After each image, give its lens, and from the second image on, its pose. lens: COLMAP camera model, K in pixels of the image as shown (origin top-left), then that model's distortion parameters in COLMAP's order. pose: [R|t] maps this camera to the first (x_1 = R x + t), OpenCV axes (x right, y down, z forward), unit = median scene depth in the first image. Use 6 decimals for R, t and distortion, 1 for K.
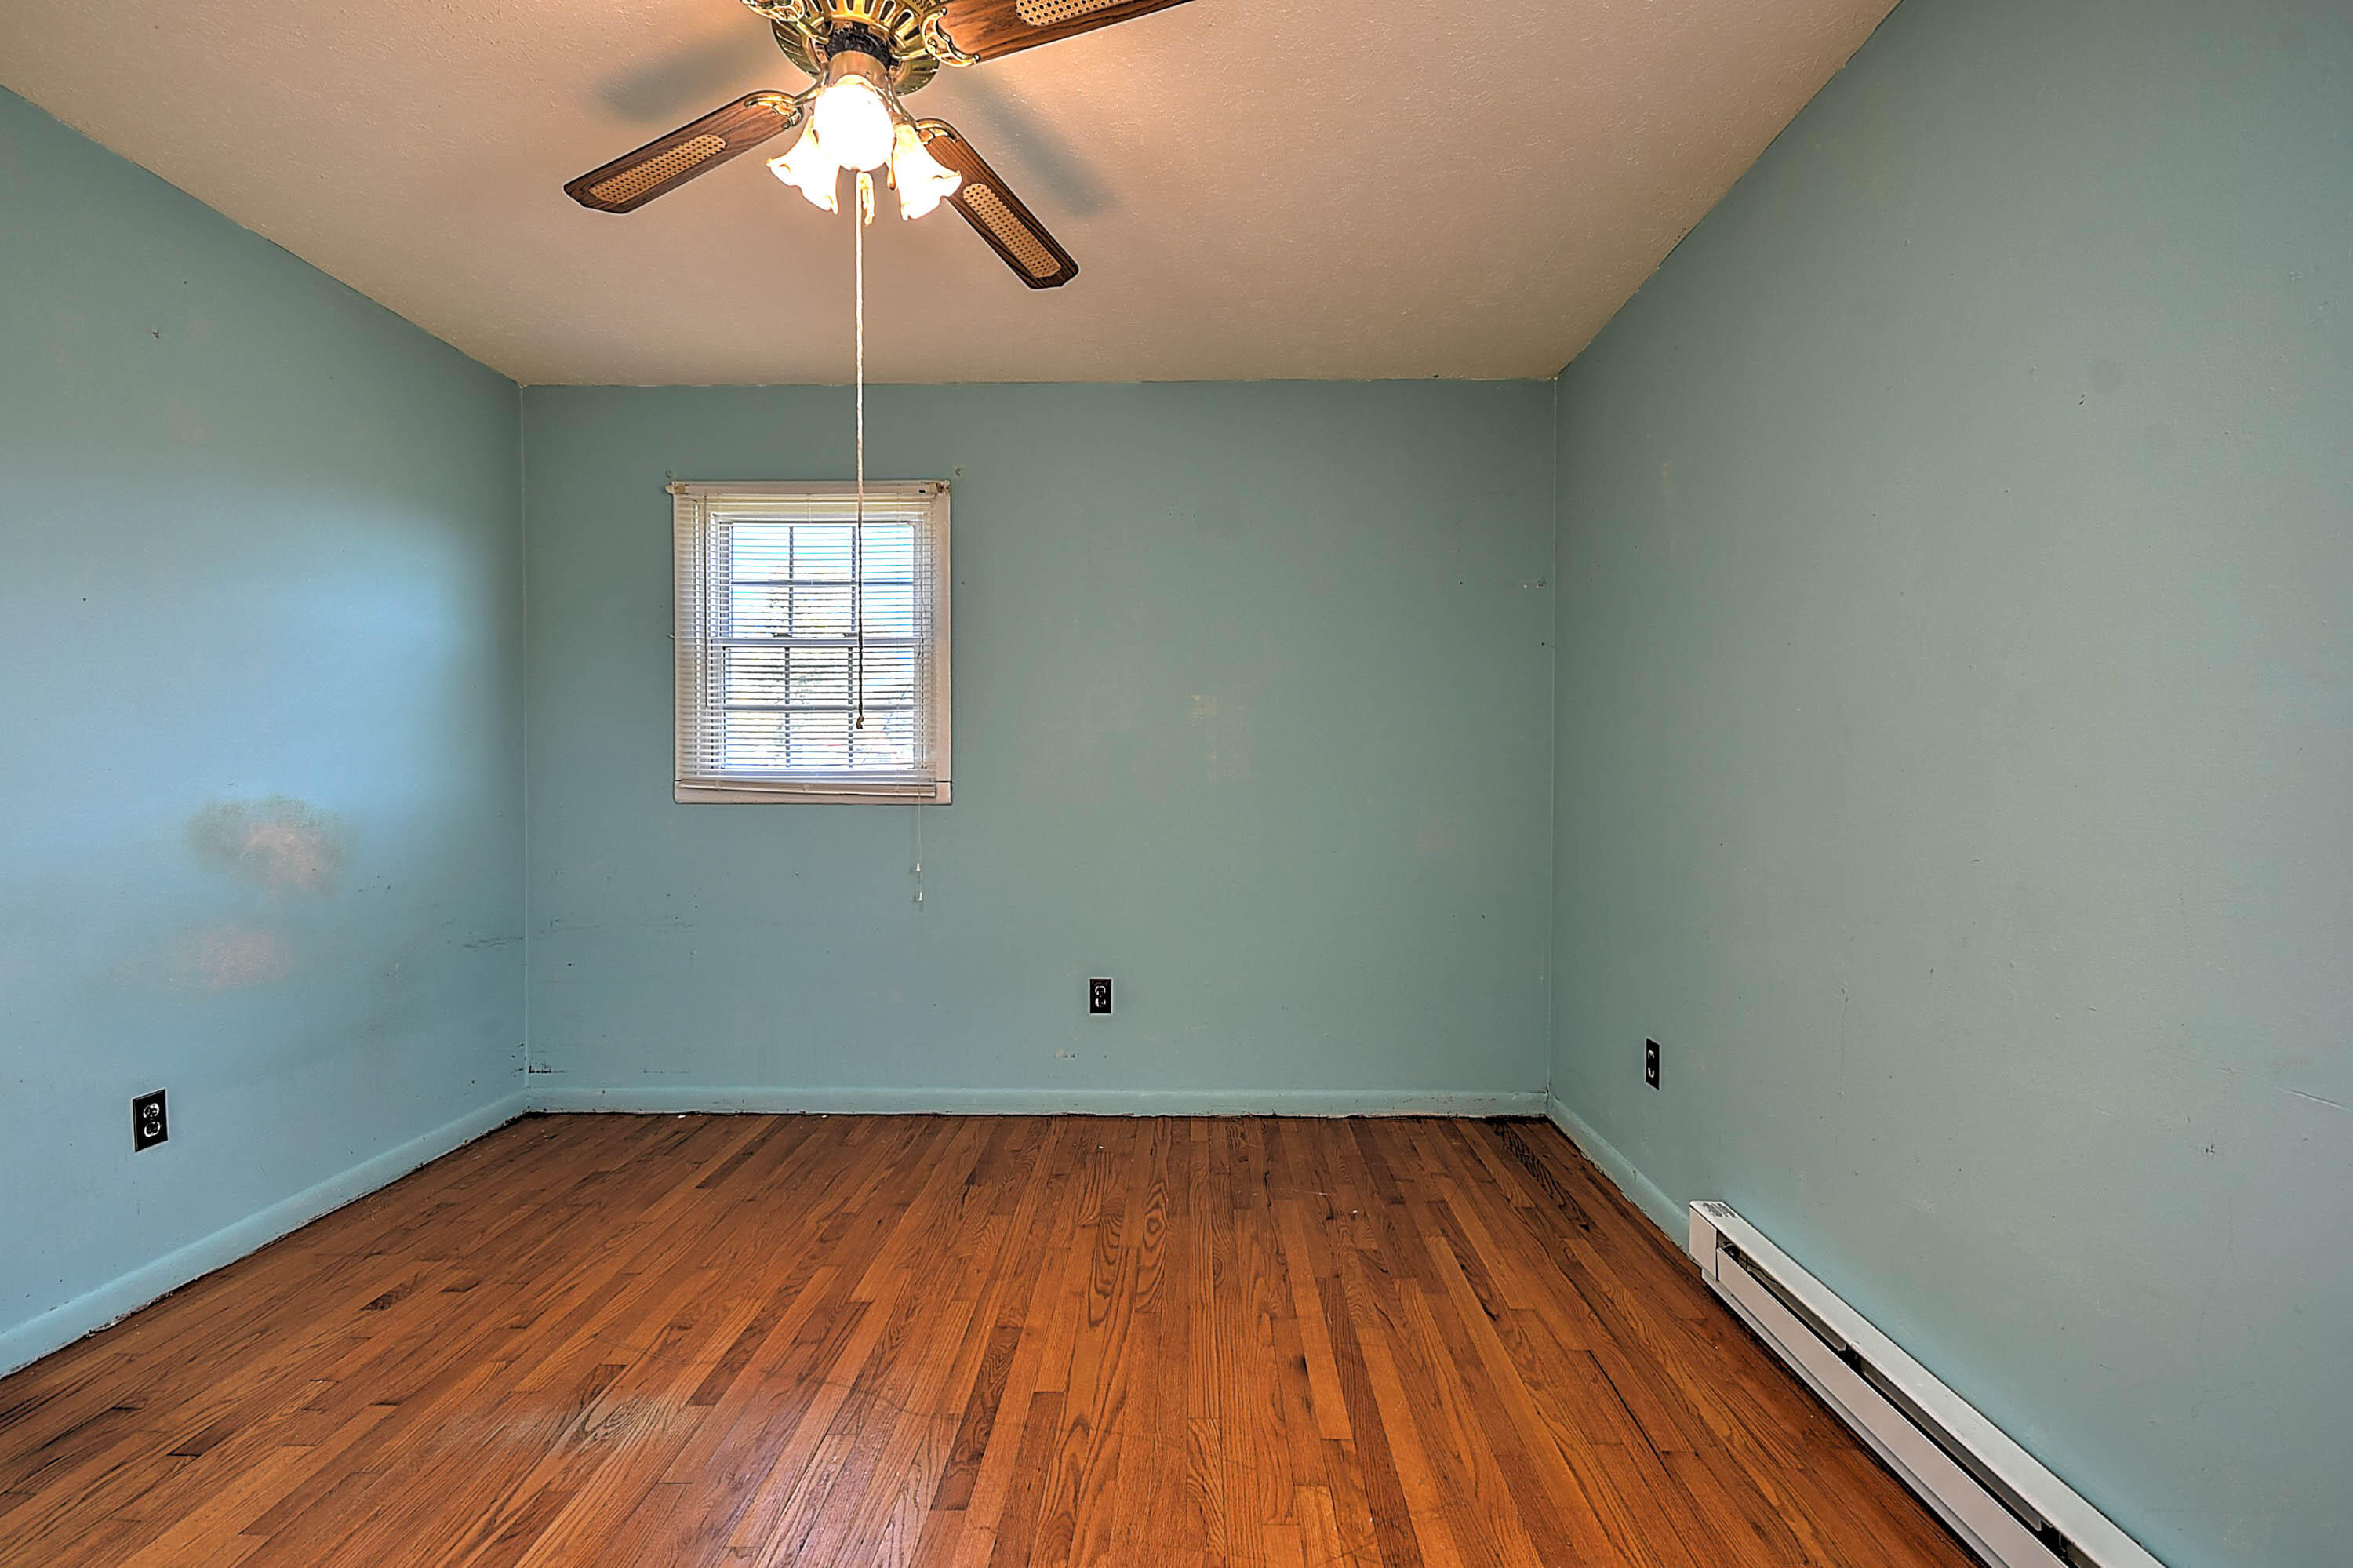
lens RADIAL K [[1027.0, 0, 1175.6], [0, 1027.0, 775.2], [0, 0, 1]] dist [0.011830, -0.009529]
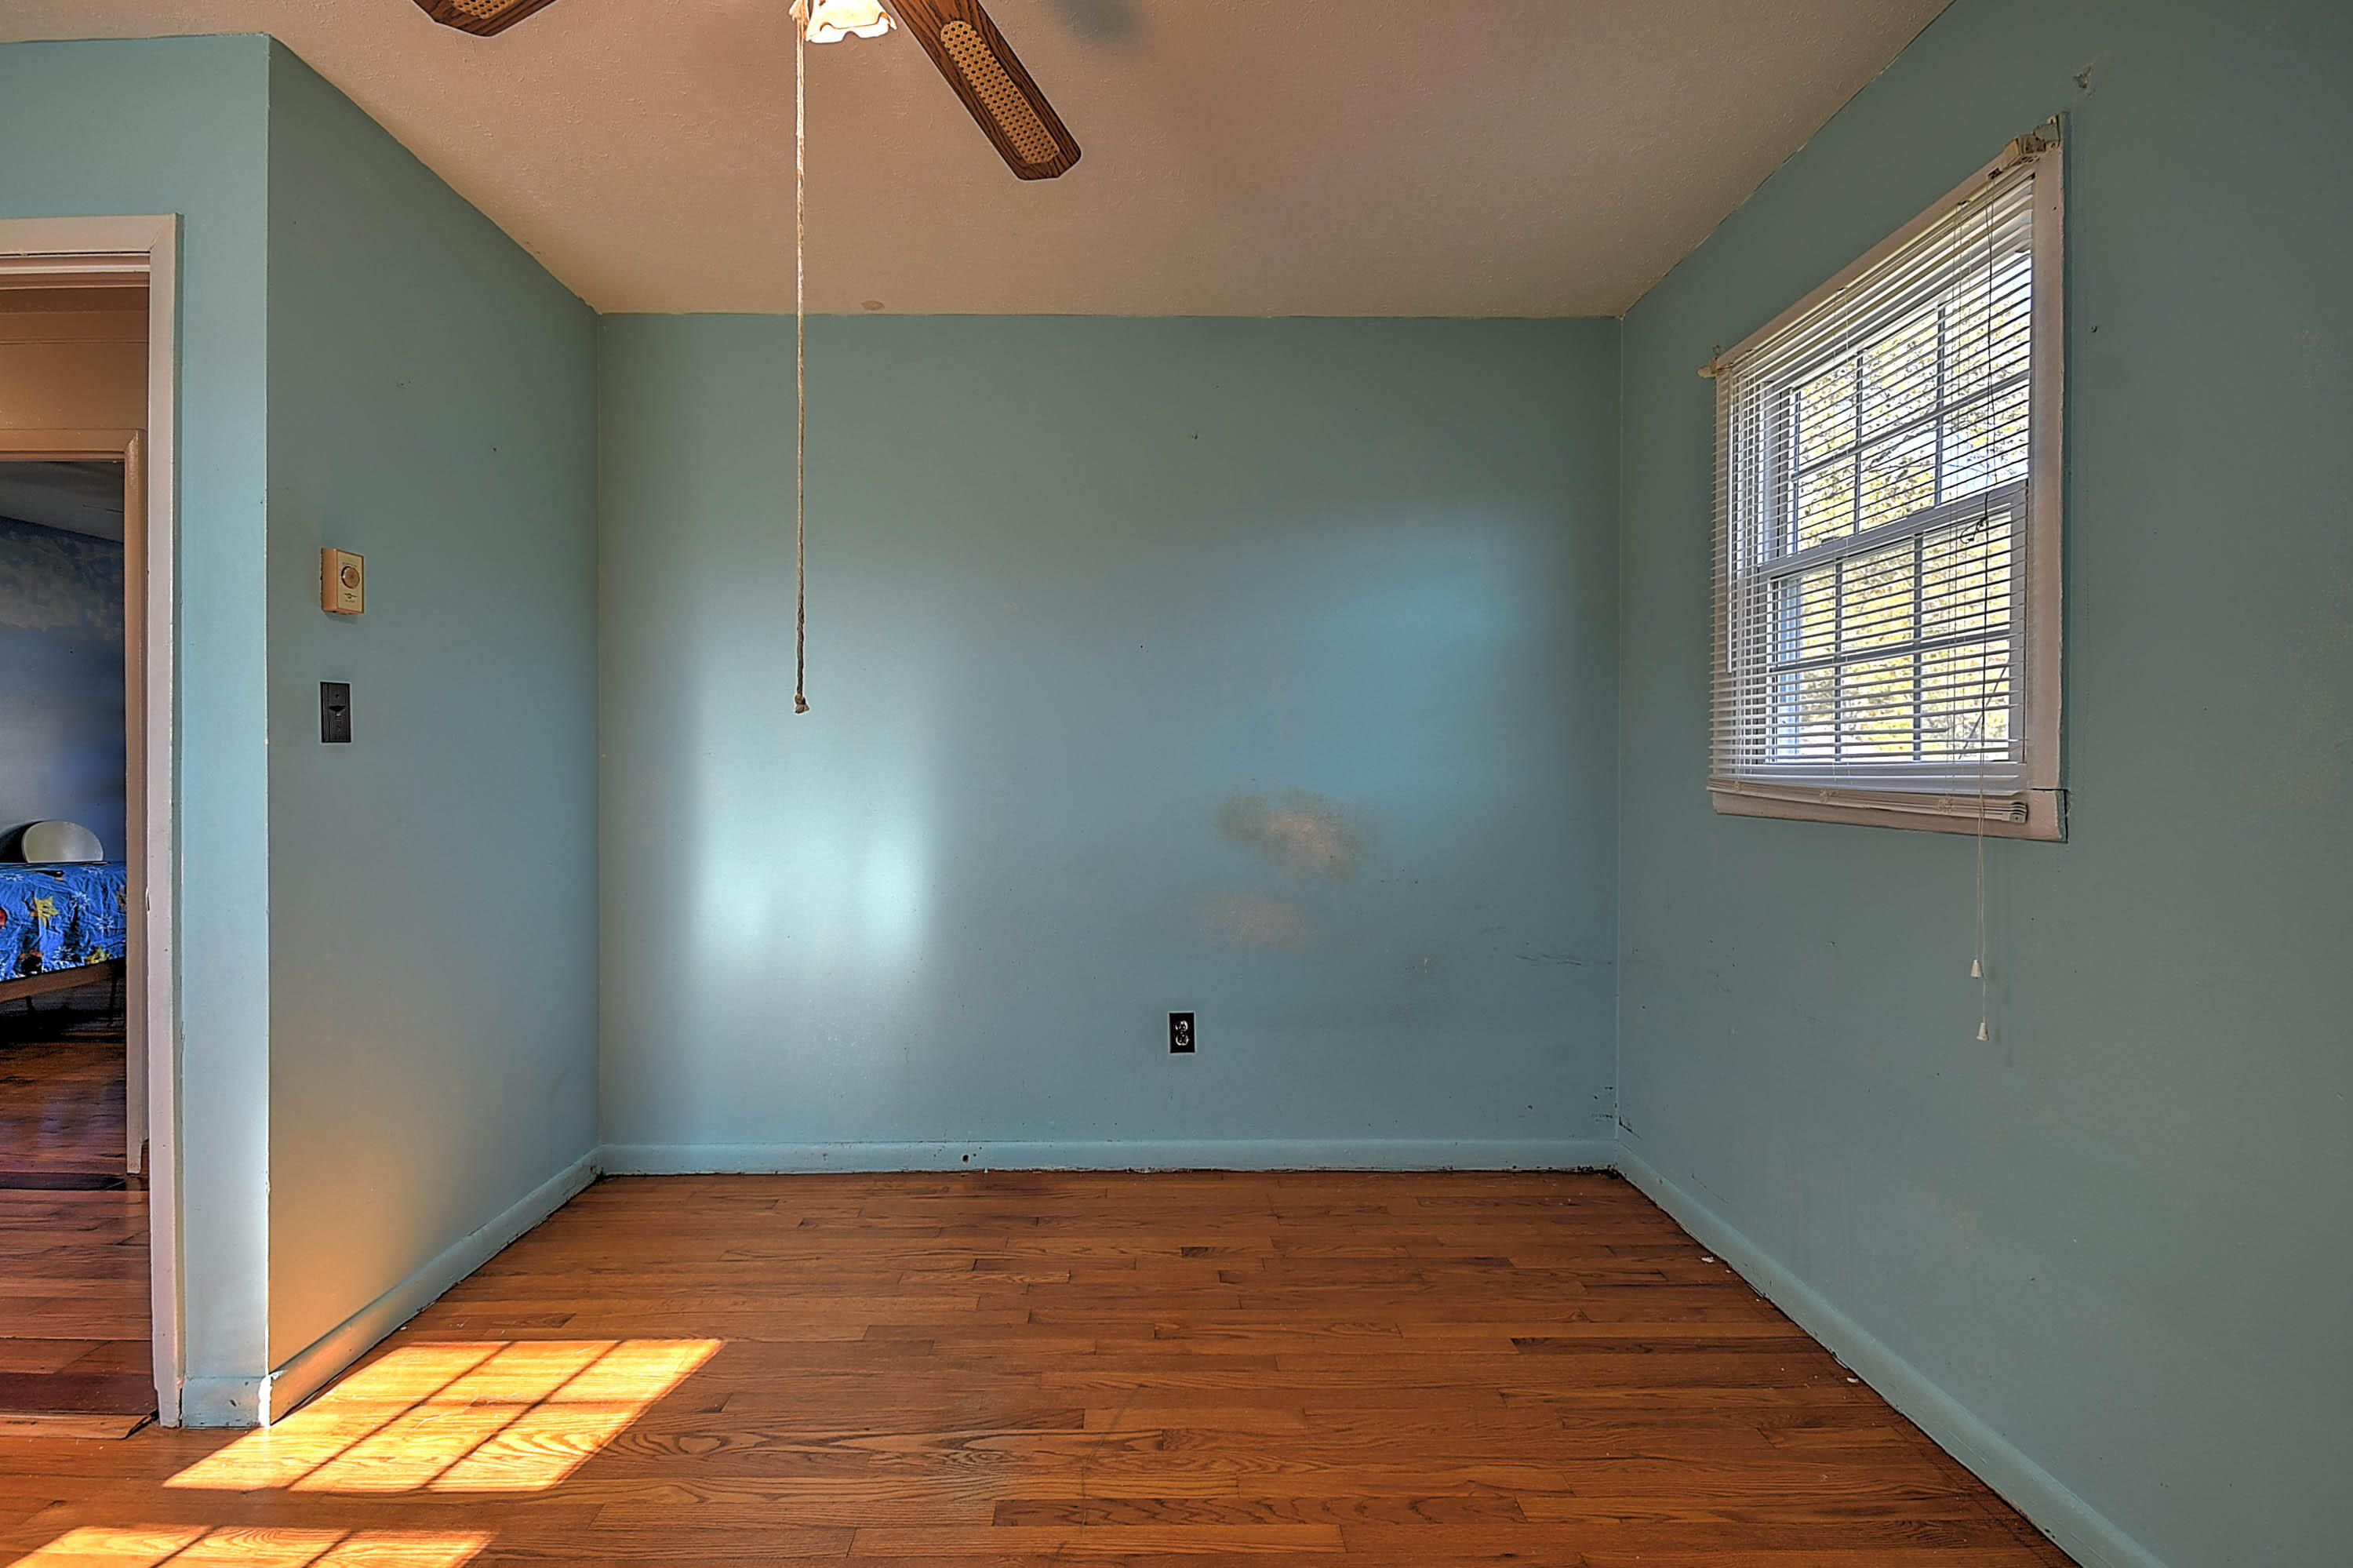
lens RADIAL K [[1027.0, 0, 1134.2], [0, 1027.0, 771.0], [0, 0, 1]] dist [0.011830, -0.009529]
pose [[0.024199, 0.001017, -0.999707, 0.277545], [-0.000346, 0.999999, 0.001009, -0.002346], [0.999707, 0.000321, 0.024199, 0.773337]]
